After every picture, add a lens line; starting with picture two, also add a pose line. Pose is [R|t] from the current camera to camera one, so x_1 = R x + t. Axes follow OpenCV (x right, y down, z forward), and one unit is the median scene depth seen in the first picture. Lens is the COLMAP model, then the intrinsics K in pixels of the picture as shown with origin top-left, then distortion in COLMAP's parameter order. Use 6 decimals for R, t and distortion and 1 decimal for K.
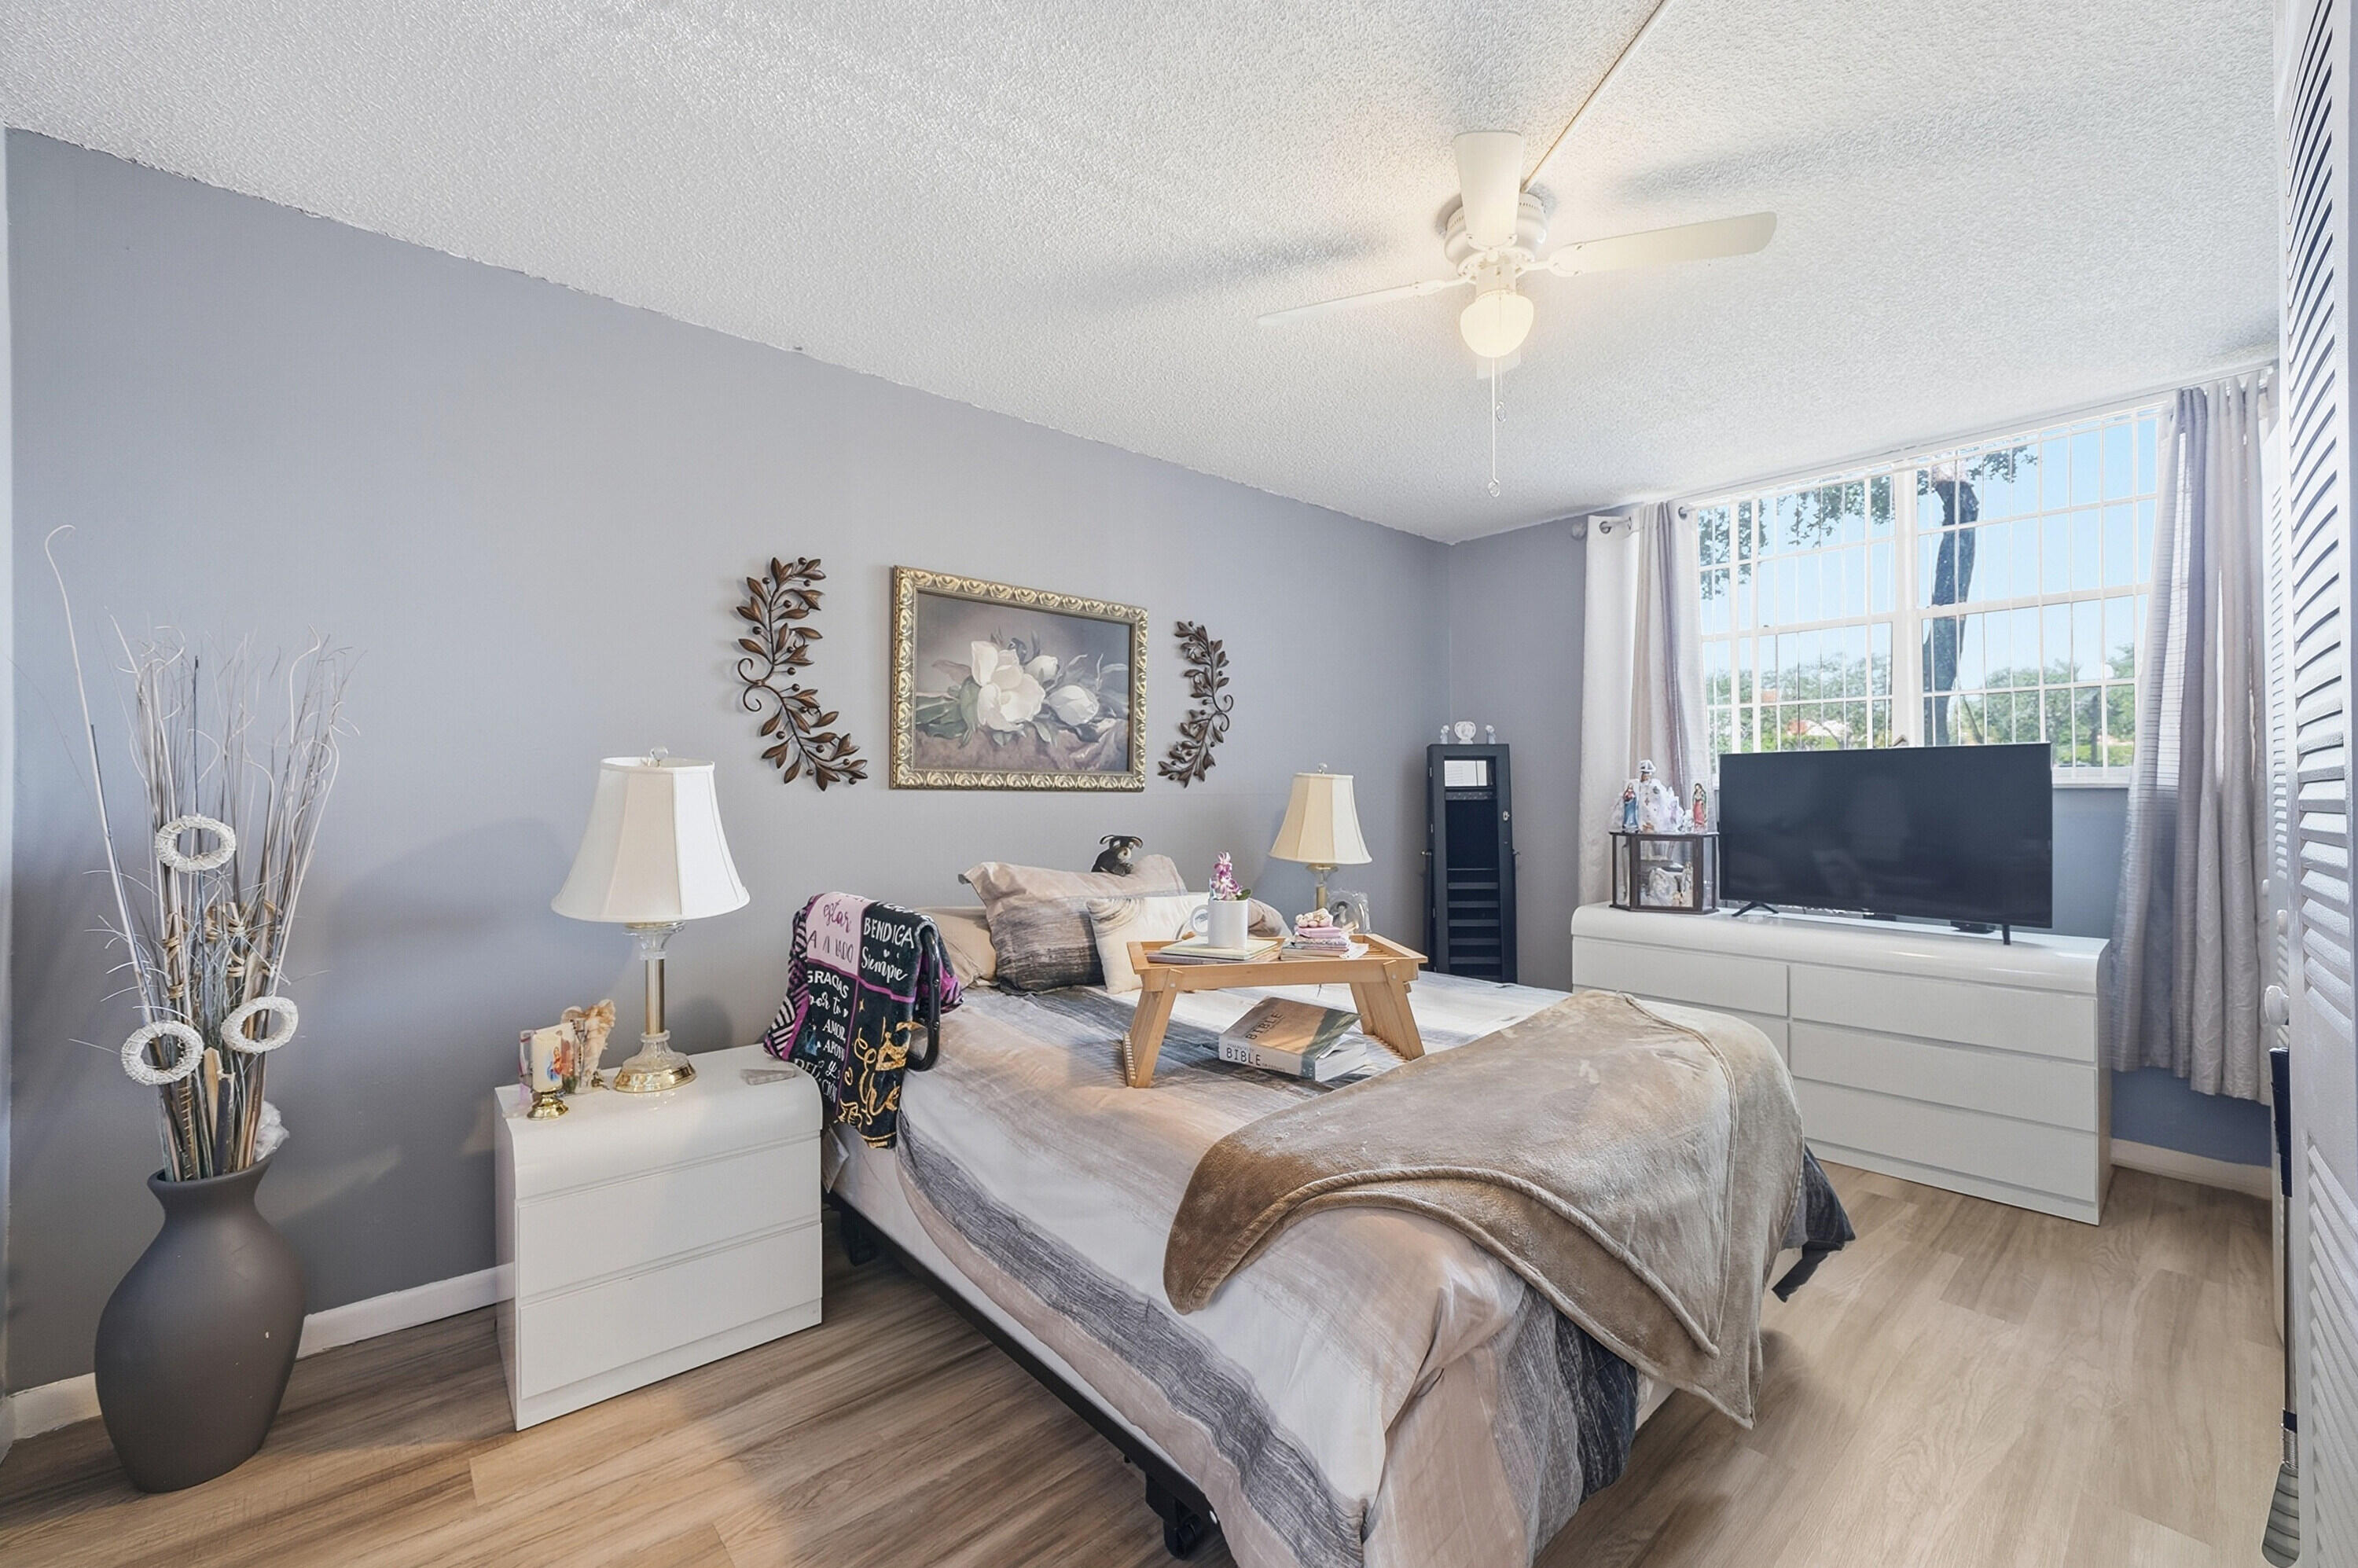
lens RADIAL K [[945.4, 0, 1175.3], [0, 945.4, 793.7], [0, 0, 1]] dist [-0.006014, 0.000173]
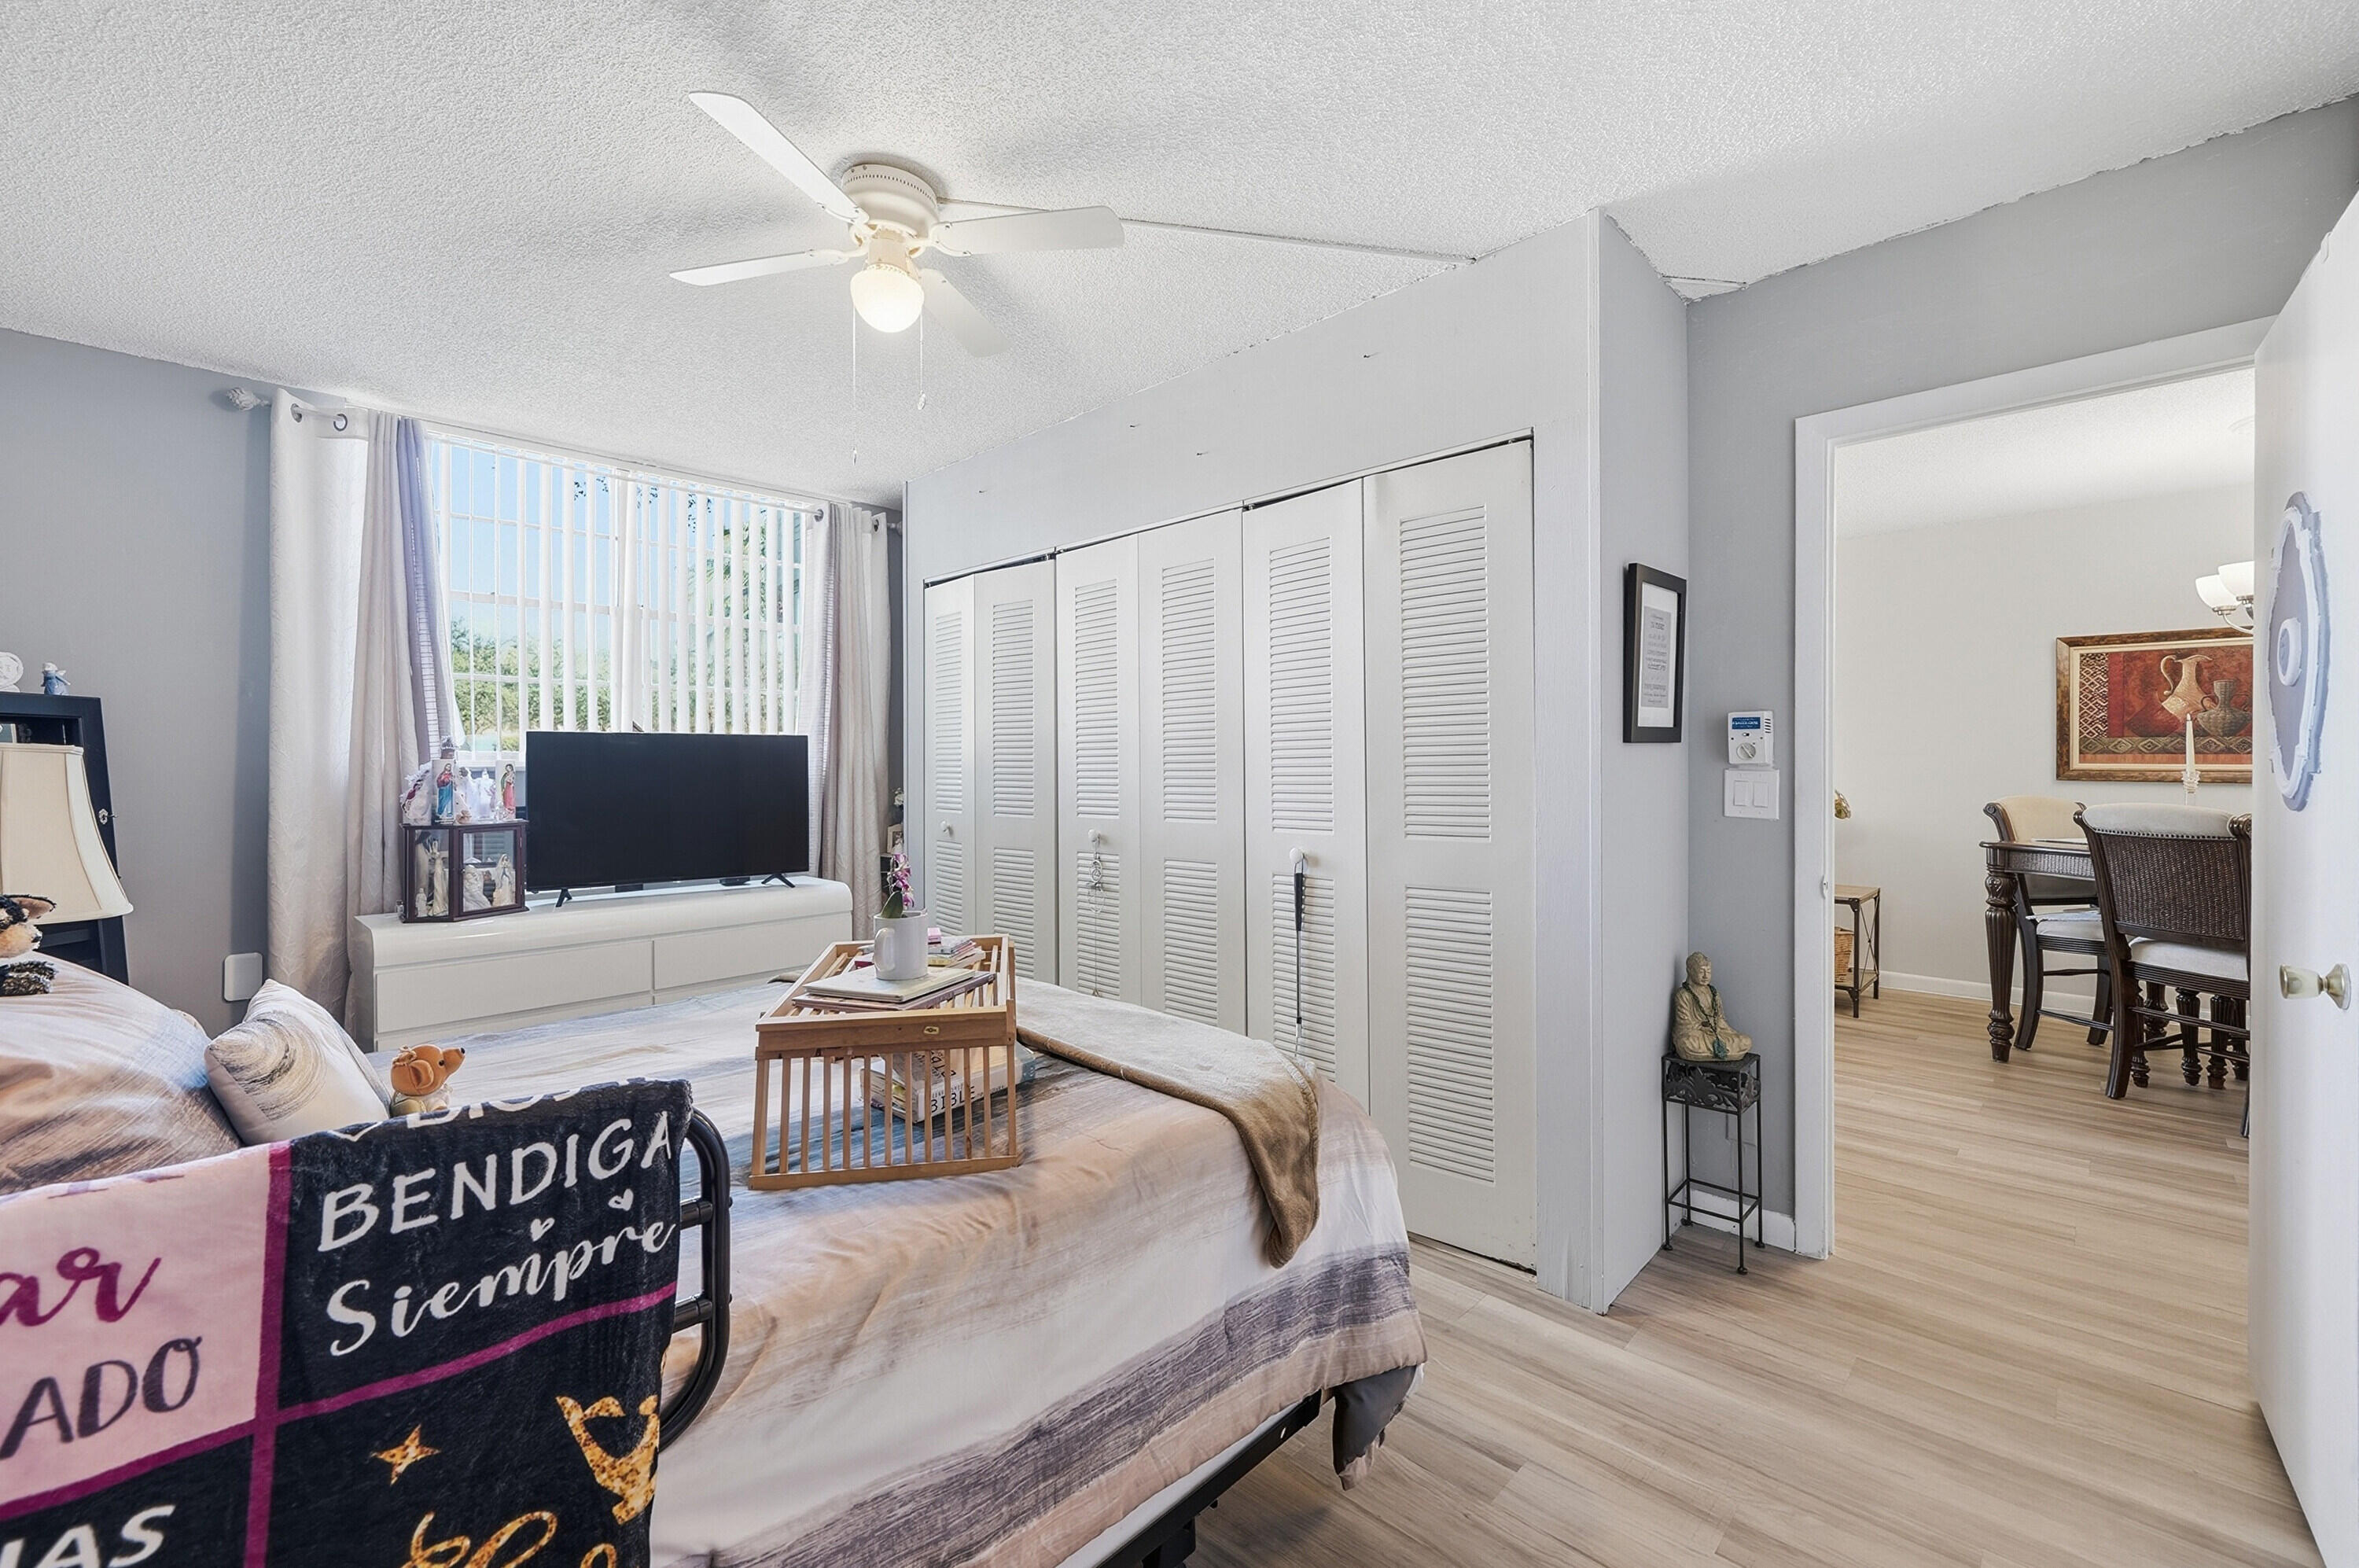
lens RADIAL K [[957.3, 0, 1180.0], [0, 957.3, 770.6], [0, 0, 1]] dist [-0.000129, 0.000430]
pose [[-0.072410, -0.003932, 0.997367, -0.399050], [0.007064, 0.999965, 0.004455, -0.004614], [-0.997350, 0.007368, -0.072380, 0.448497]]
